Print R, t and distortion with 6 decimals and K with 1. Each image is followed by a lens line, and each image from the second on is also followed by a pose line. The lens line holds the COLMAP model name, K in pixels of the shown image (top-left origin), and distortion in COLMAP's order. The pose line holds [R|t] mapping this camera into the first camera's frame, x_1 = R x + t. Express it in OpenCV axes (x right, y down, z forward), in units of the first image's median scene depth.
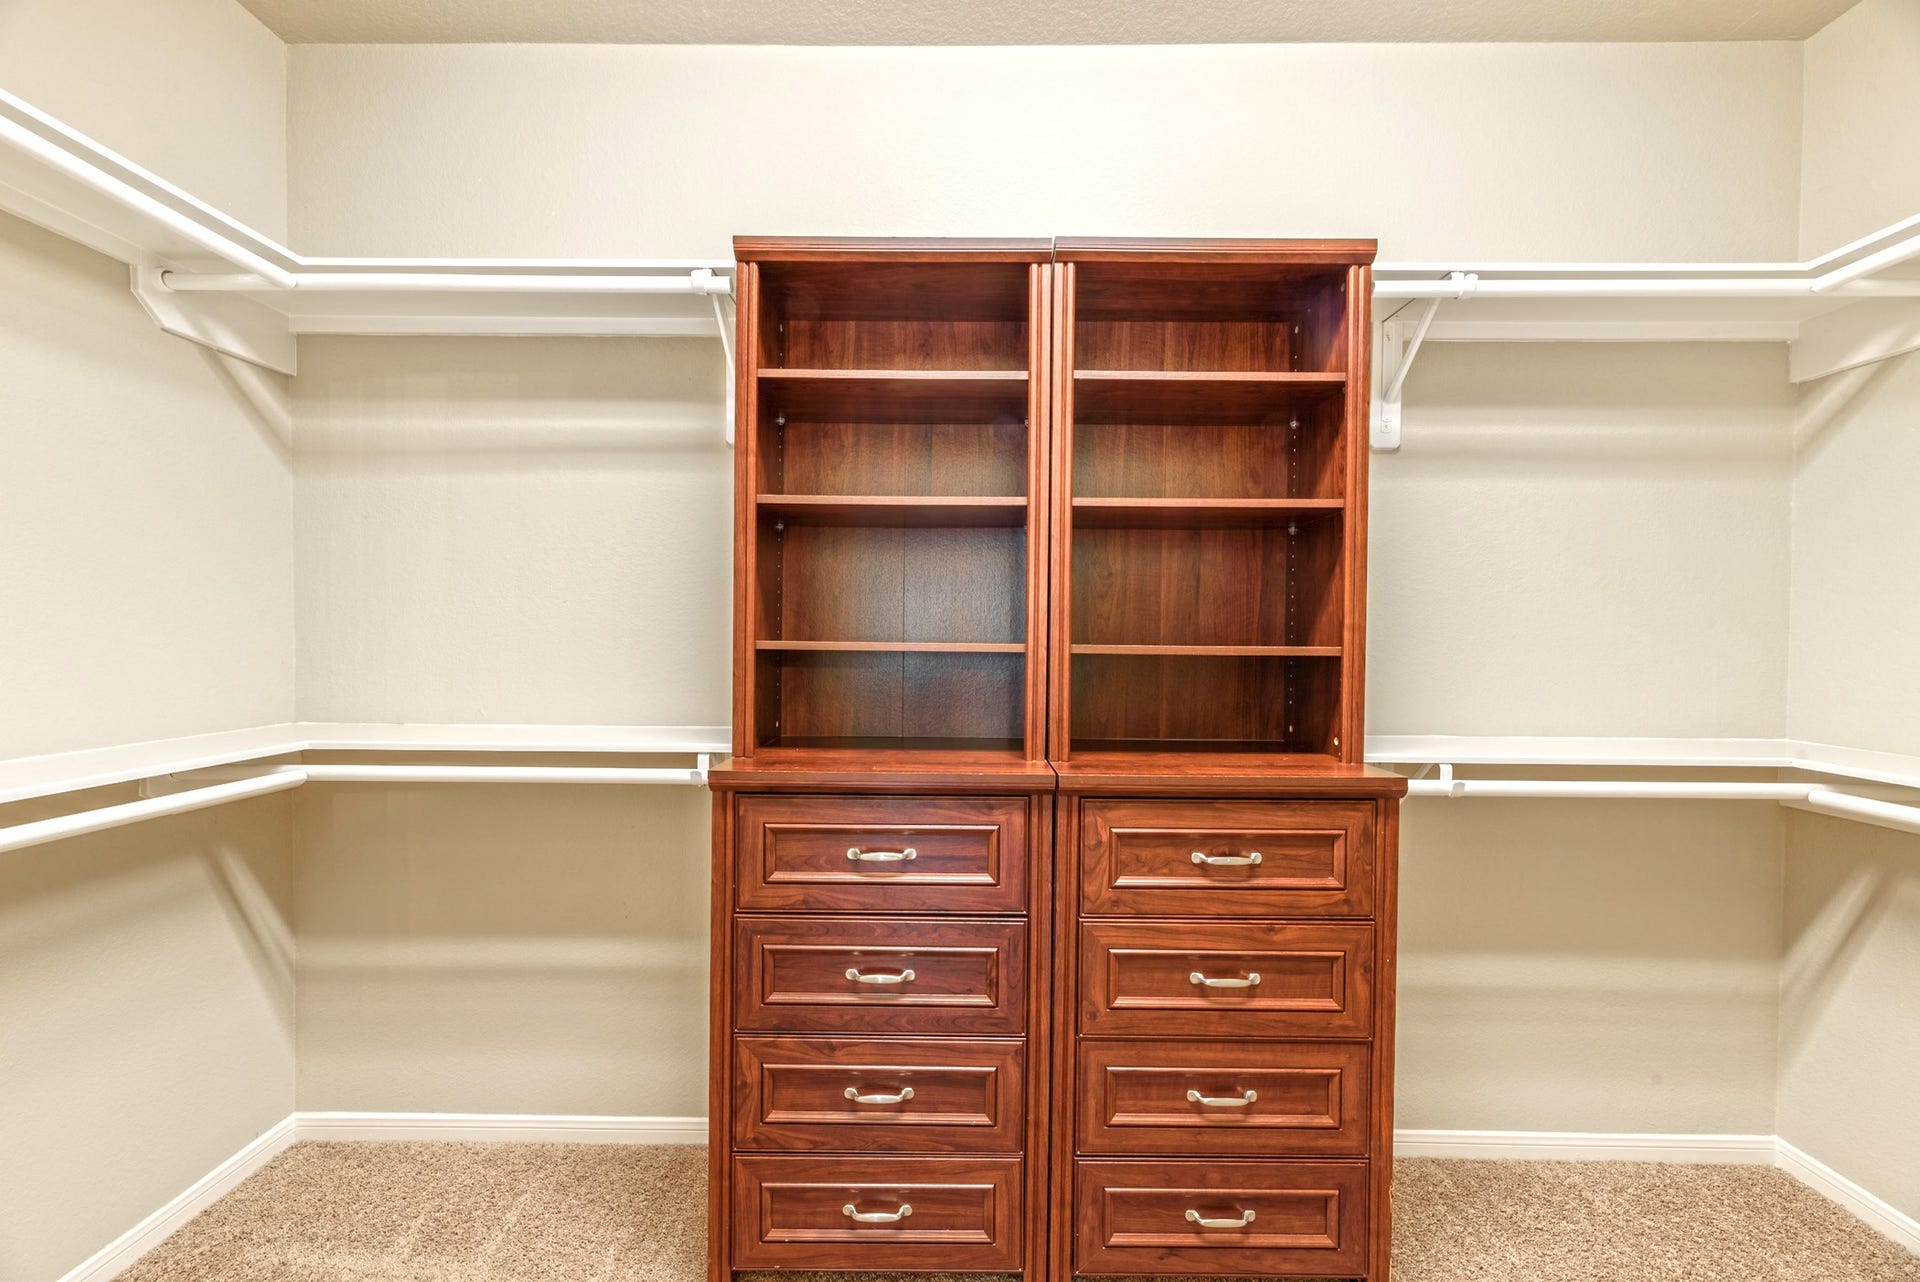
lens RADIAL K [[768.2, 0, 954.7], [0, 768.2, 647.0], [0, 0, 1]] dist [-0.001122, 0.000446]
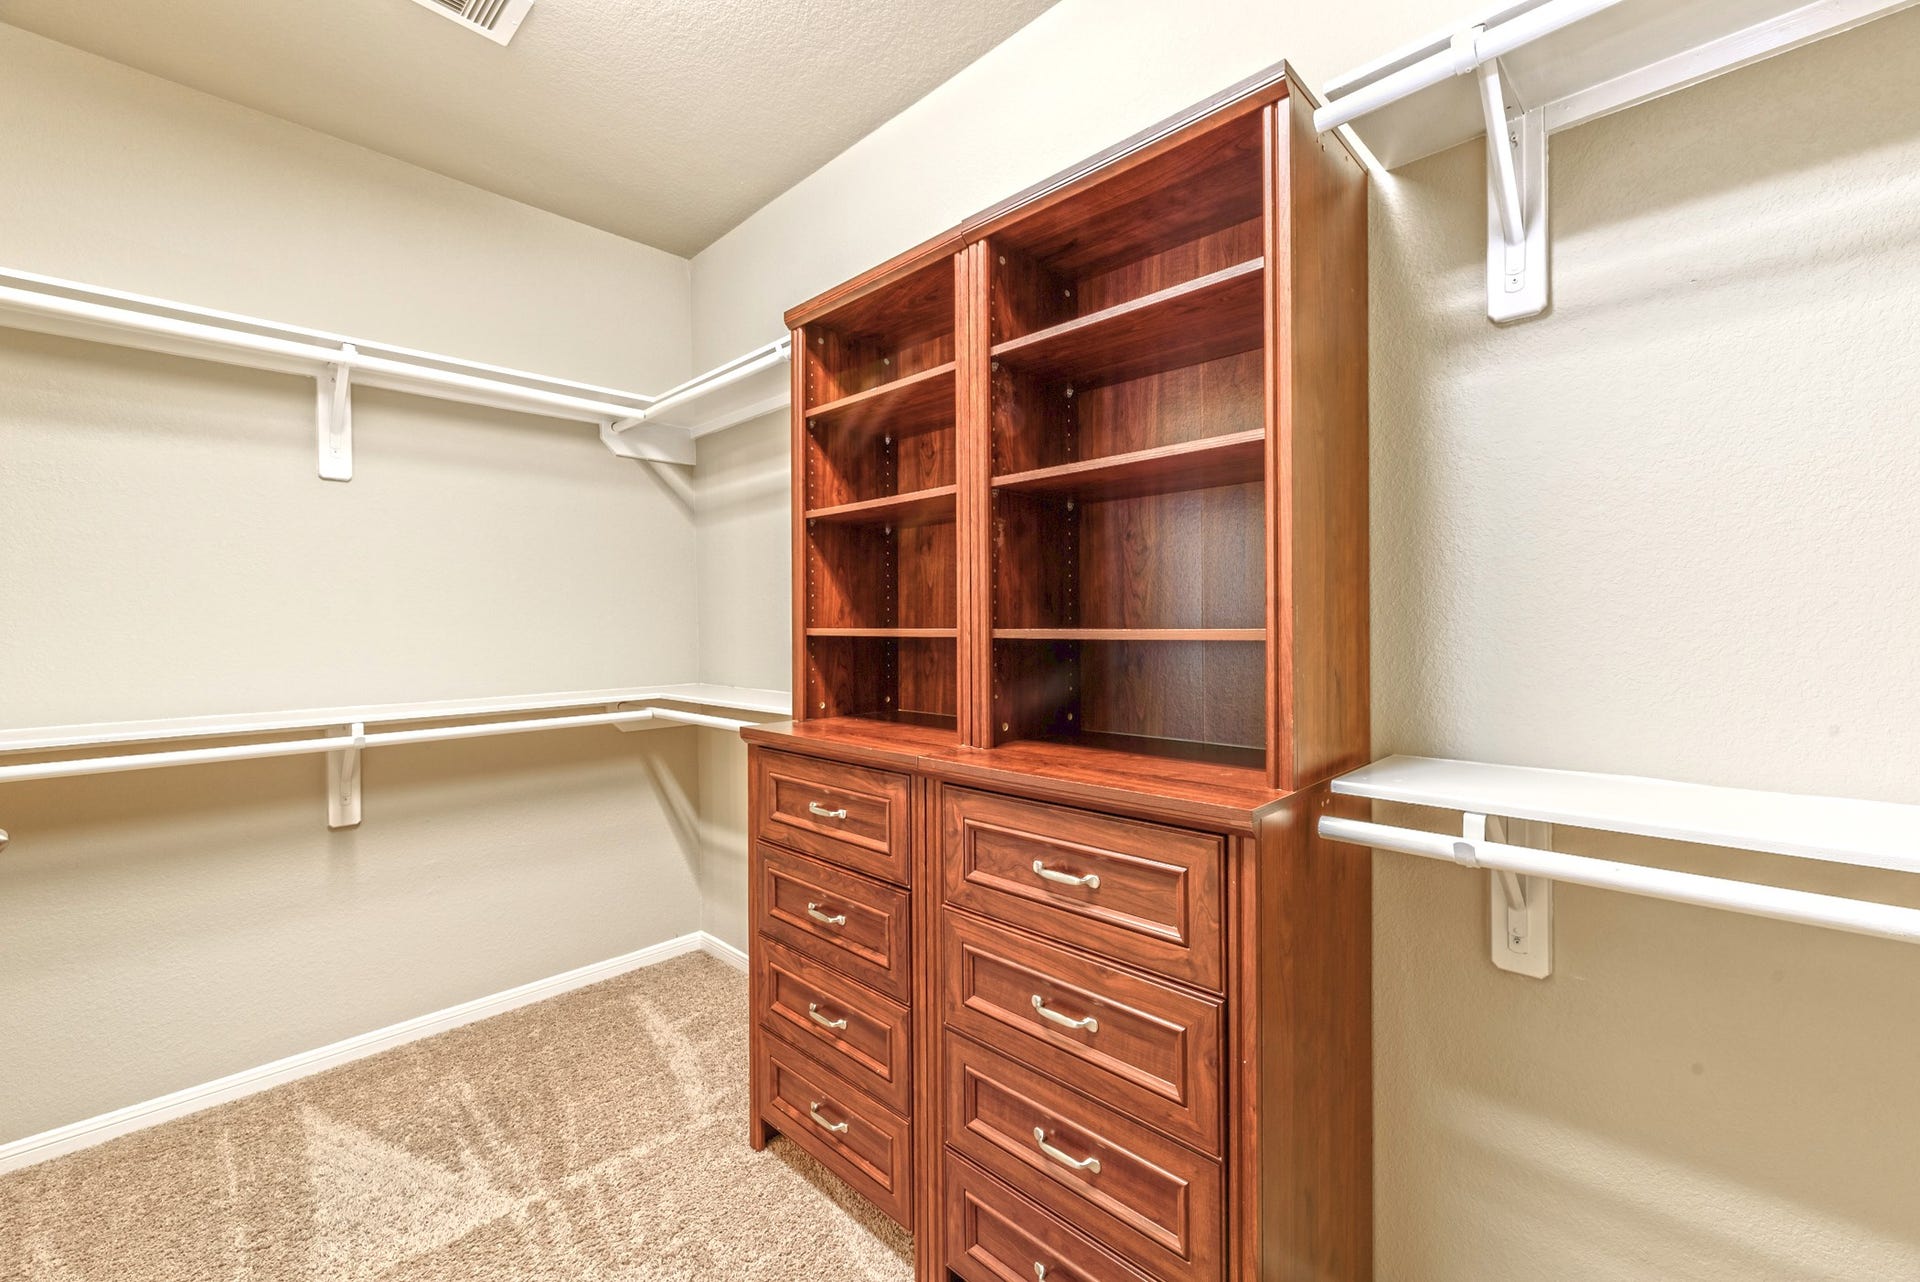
lens RADIAL K [[768.2, 0, 952.8], [0, 768.2, 630.8], [0, 0, 1]] dist [-0.001122, 0.000446]
pose [[0.730276, -0.008949, -0.683094, 0.850860], [0.004206, 0.999954, -0.008603, 0.007894], [0.683140, 0.003409, 0.730280, 0.280094]]
